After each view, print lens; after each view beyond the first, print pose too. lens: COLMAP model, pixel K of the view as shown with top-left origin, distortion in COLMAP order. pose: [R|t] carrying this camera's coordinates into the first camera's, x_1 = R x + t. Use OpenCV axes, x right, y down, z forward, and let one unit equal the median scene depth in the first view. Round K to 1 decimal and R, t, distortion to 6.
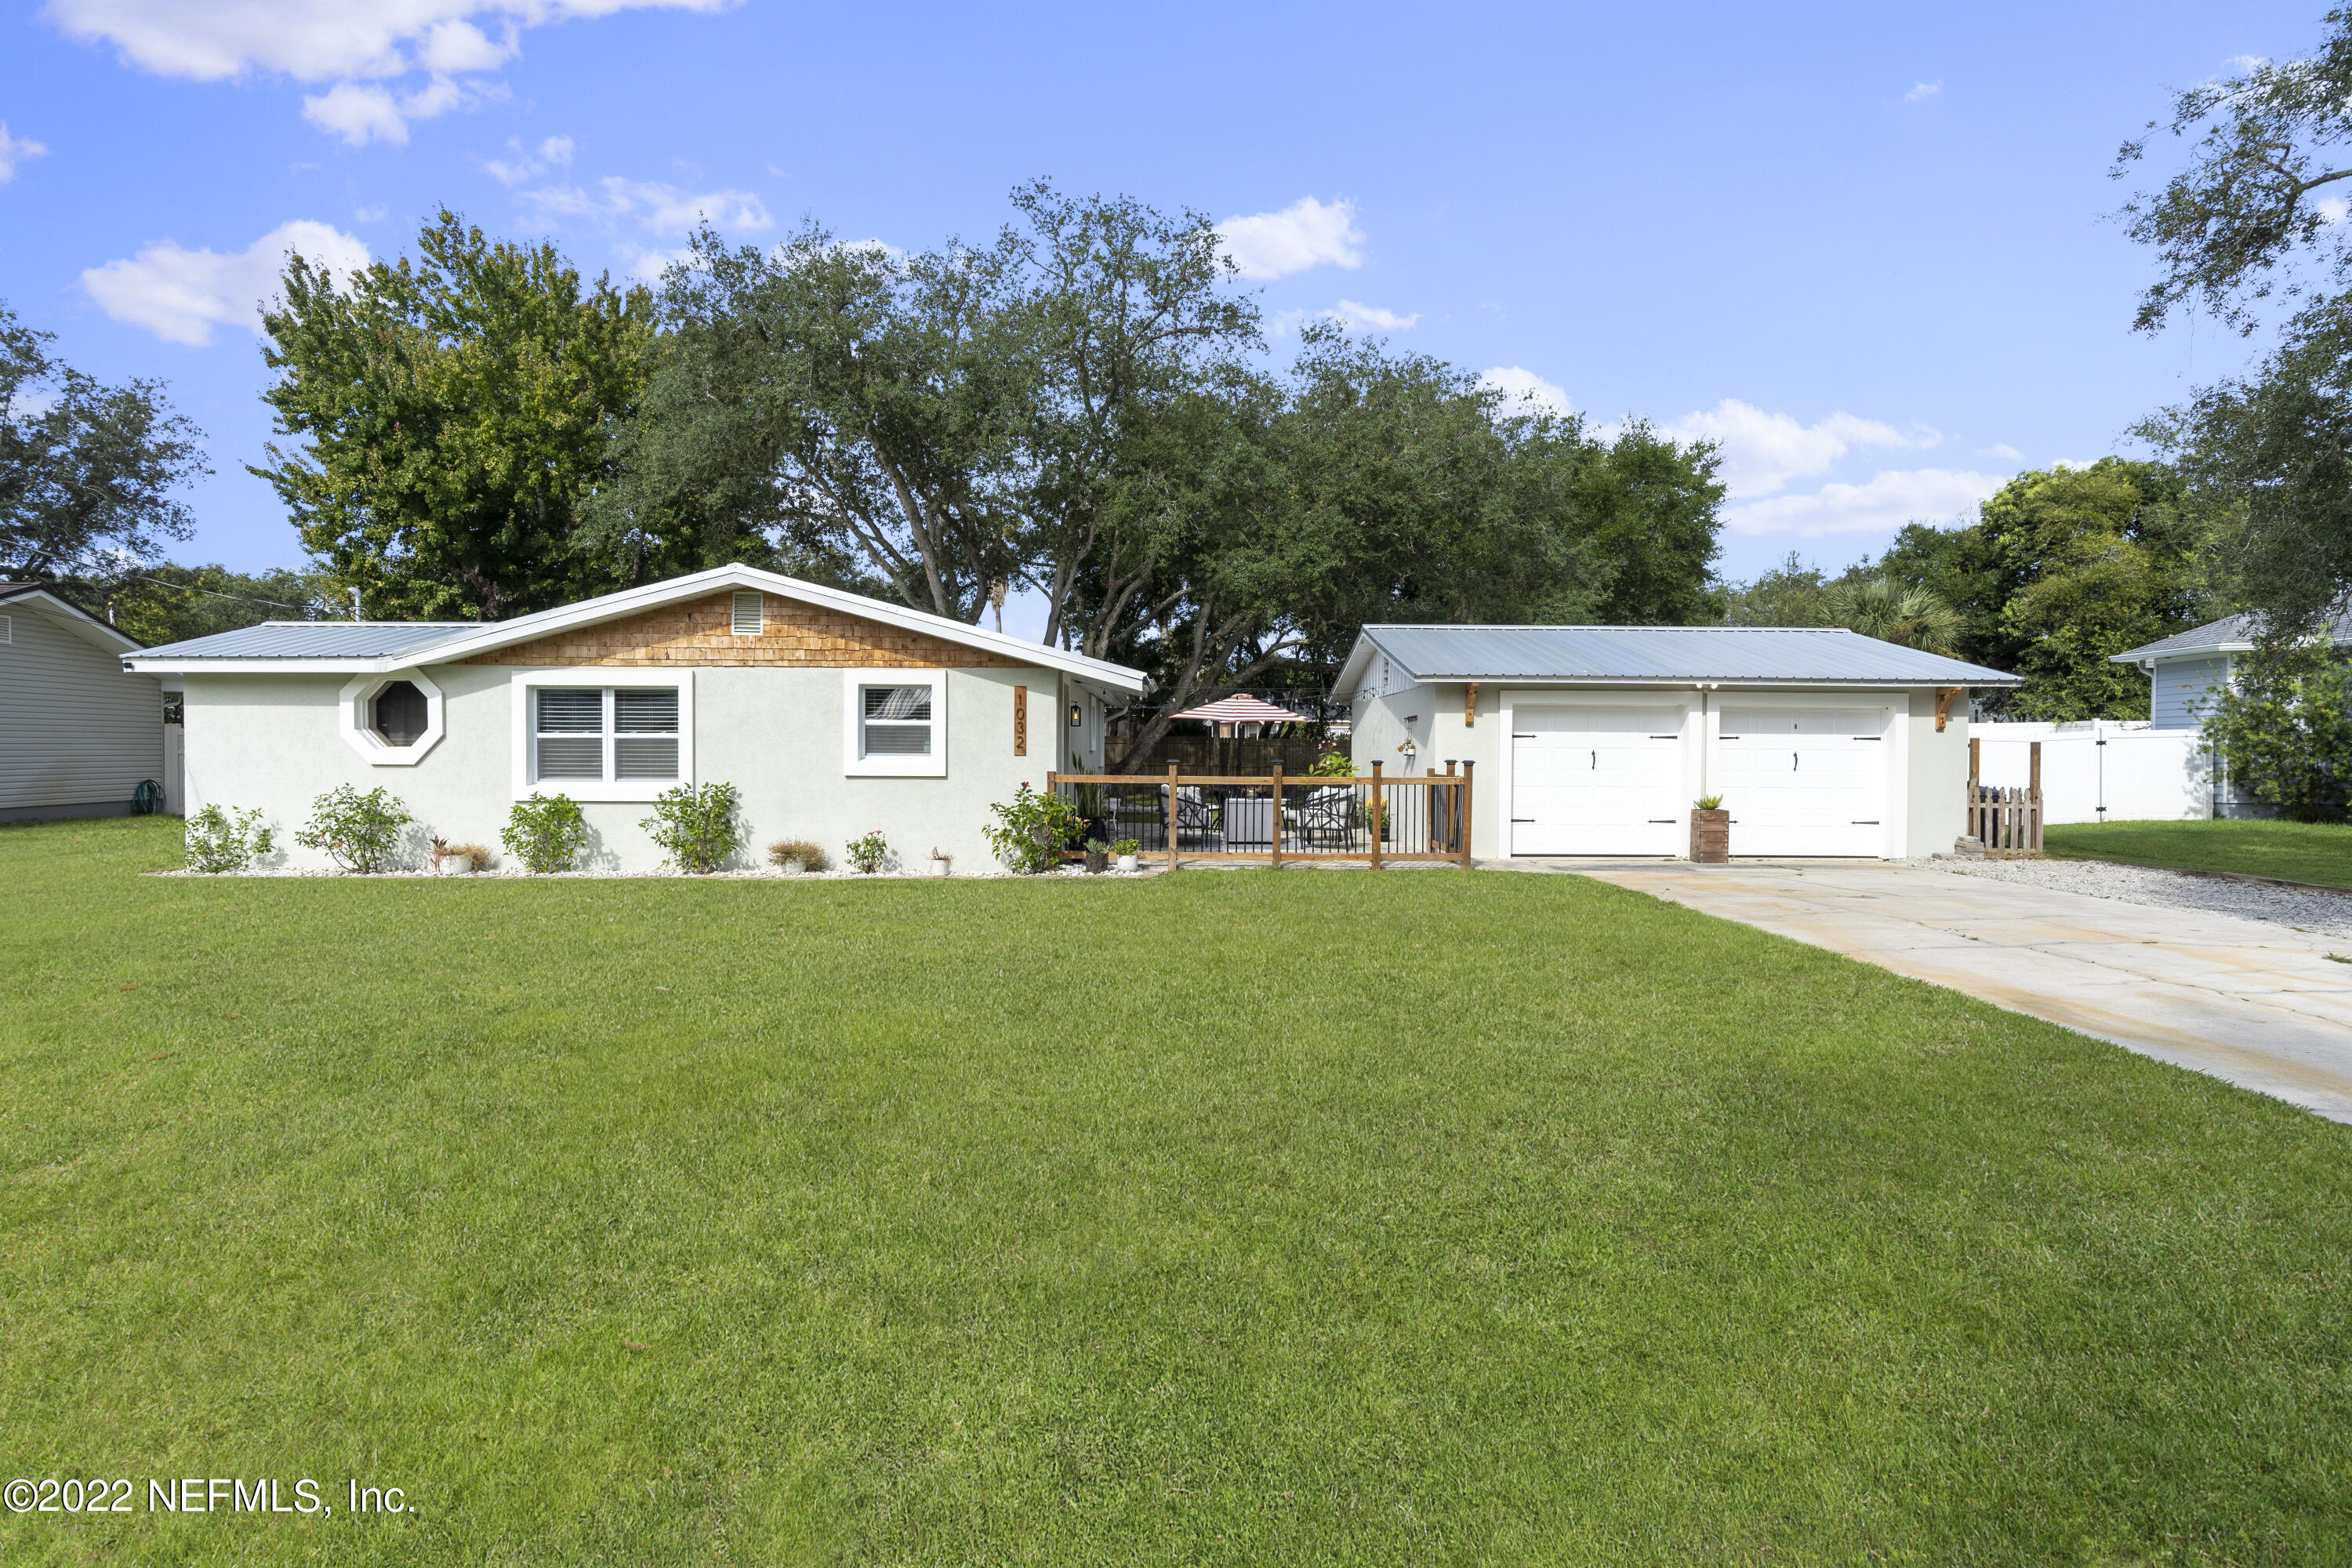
lens RADIAL K [[1174.7, 0, 1189.2], [0, 1174.7, 764.3], [0, 0, 1]] dist [-0.002040, 0.000151]
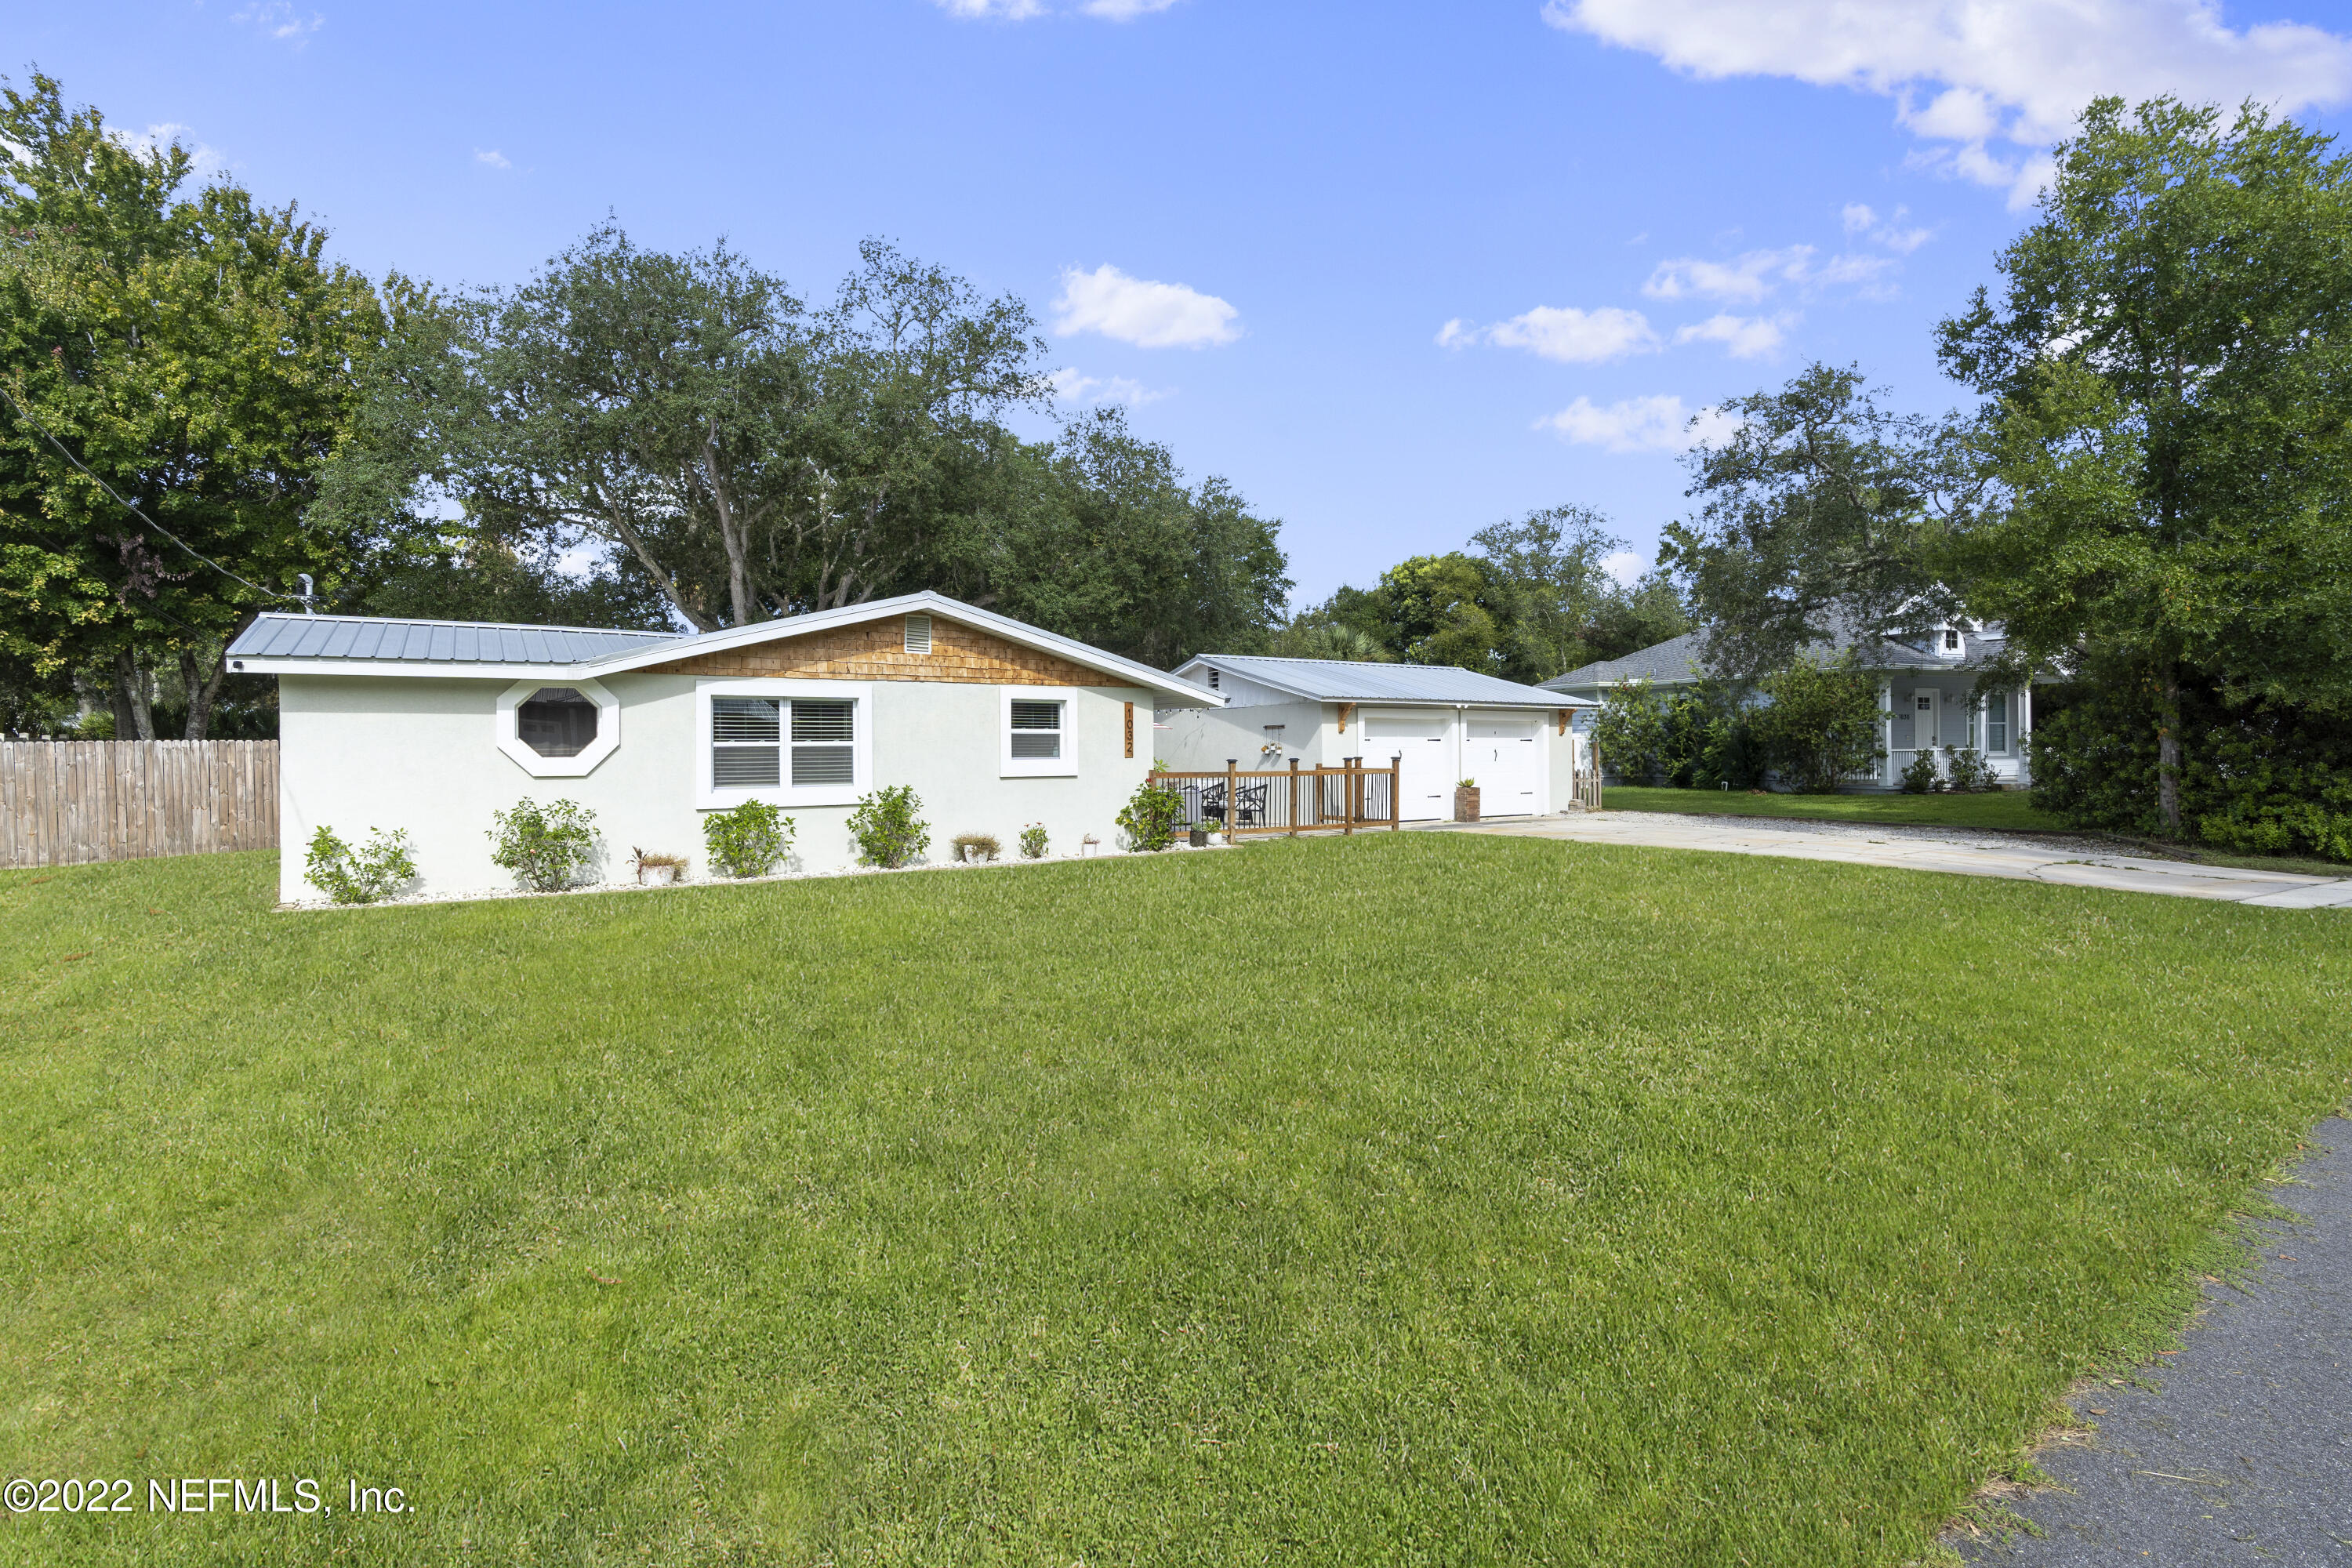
lens RADIAL K [[1117.6, 0, 1177.9], [0, 1117.6, 728.6], [0, 0, 1]] dist [-0.001009, 0.000357]
pose [[0.846559, -0.000326, 0.532295, -0.732915], [0.018141, 0.999437, -0.028240, -0.003752], [-0.531986, 0.033564, 0.846088, -0.033361]]
